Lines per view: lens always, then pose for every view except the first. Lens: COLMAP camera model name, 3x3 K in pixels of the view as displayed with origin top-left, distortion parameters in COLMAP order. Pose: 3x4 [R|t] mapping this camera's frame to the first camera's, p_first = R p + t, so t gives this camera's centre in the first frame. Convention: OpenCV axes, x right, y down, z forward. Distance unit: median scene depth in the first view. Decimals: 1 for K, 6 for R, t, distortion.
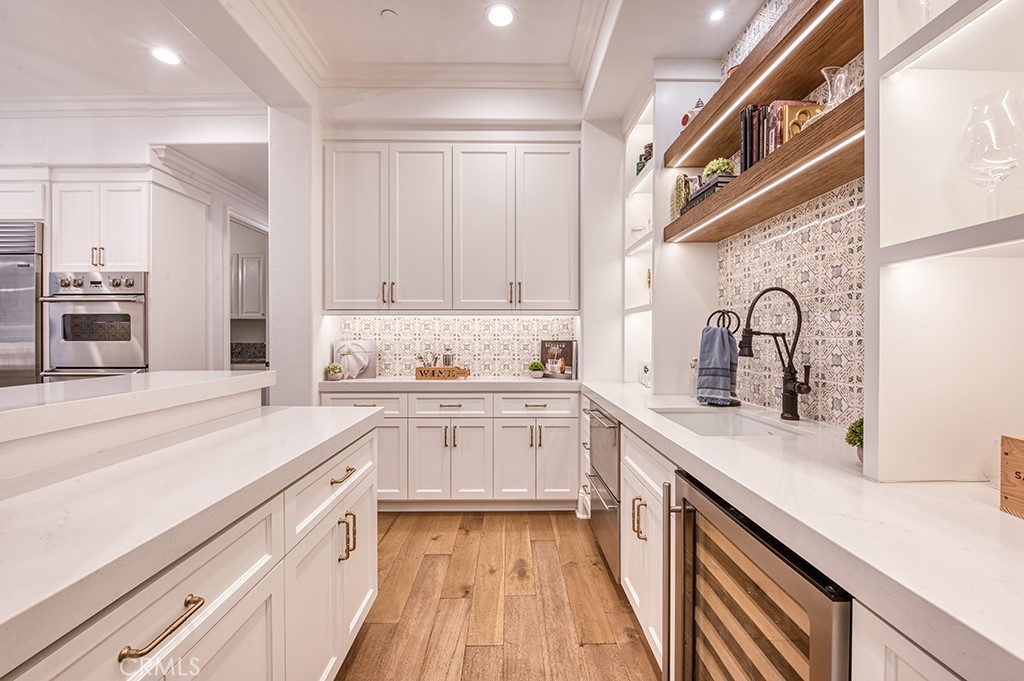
lens RADIAL K [[424.2, 0, 512.0], [0, 424.2, 340.5], [0, 0, 1]] dist [-0.001609, -0.000261]
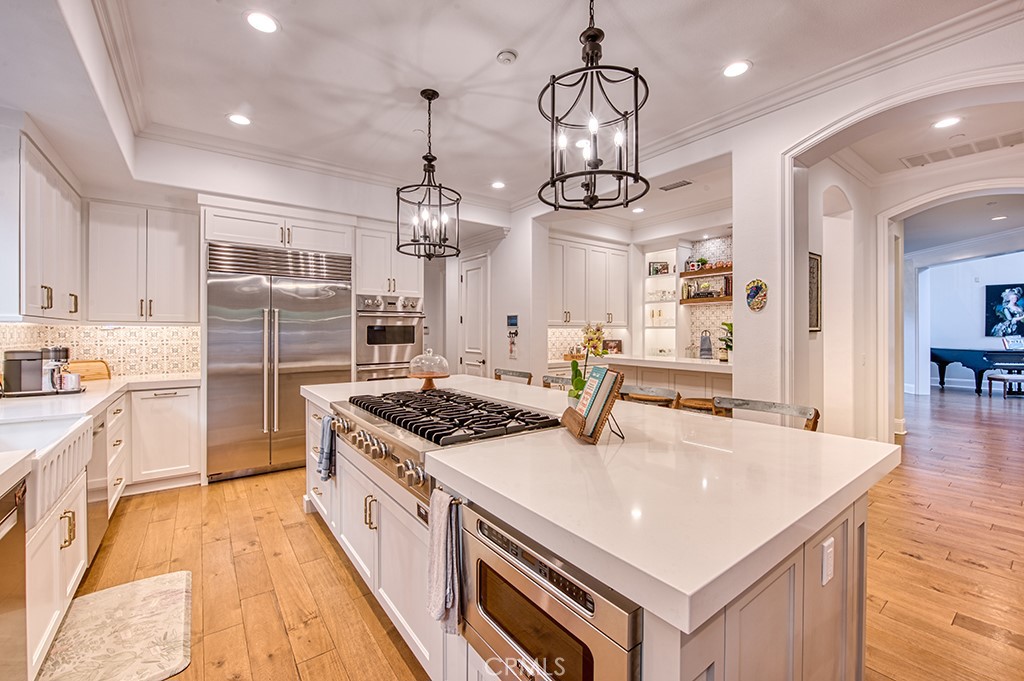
lens RADIAL K [[418.1, 0, 524.7], [0, 418.1, 341.9], [0, 0, 1]] dist [0.000339, -0.000050]
pose [[0.791752, -0.016462, 0.610621, -1.582793], [0.009931, 0.999852, 0.014079, -0.025102], [-0.610763, -0.005083, 0.791797, -0.411462]]
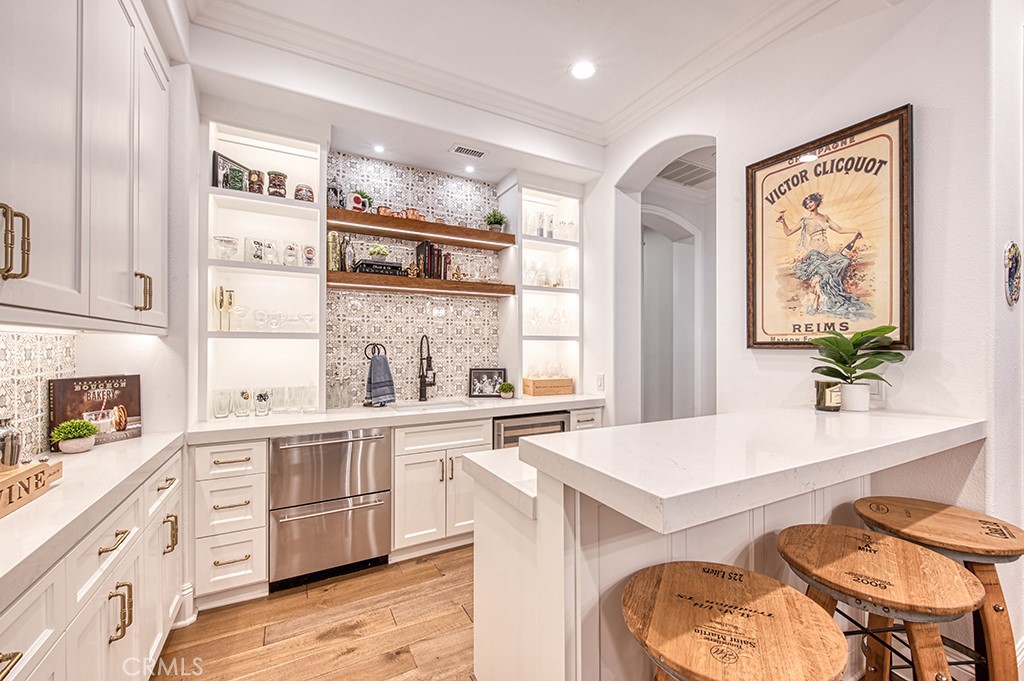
lens RADIAL K [[418.1, 0, 524.7], [0, 418.1, 341.9], [0, 0, 1]] dist [0.000339, -0.000050]
pose [[-0.483982, 0.004386, 0.875067, -0.682336], [0.003306, 0.999989, -0.003184, -0.044764], [-0.875072, 0.001352, -0.483991, 0.799207]]
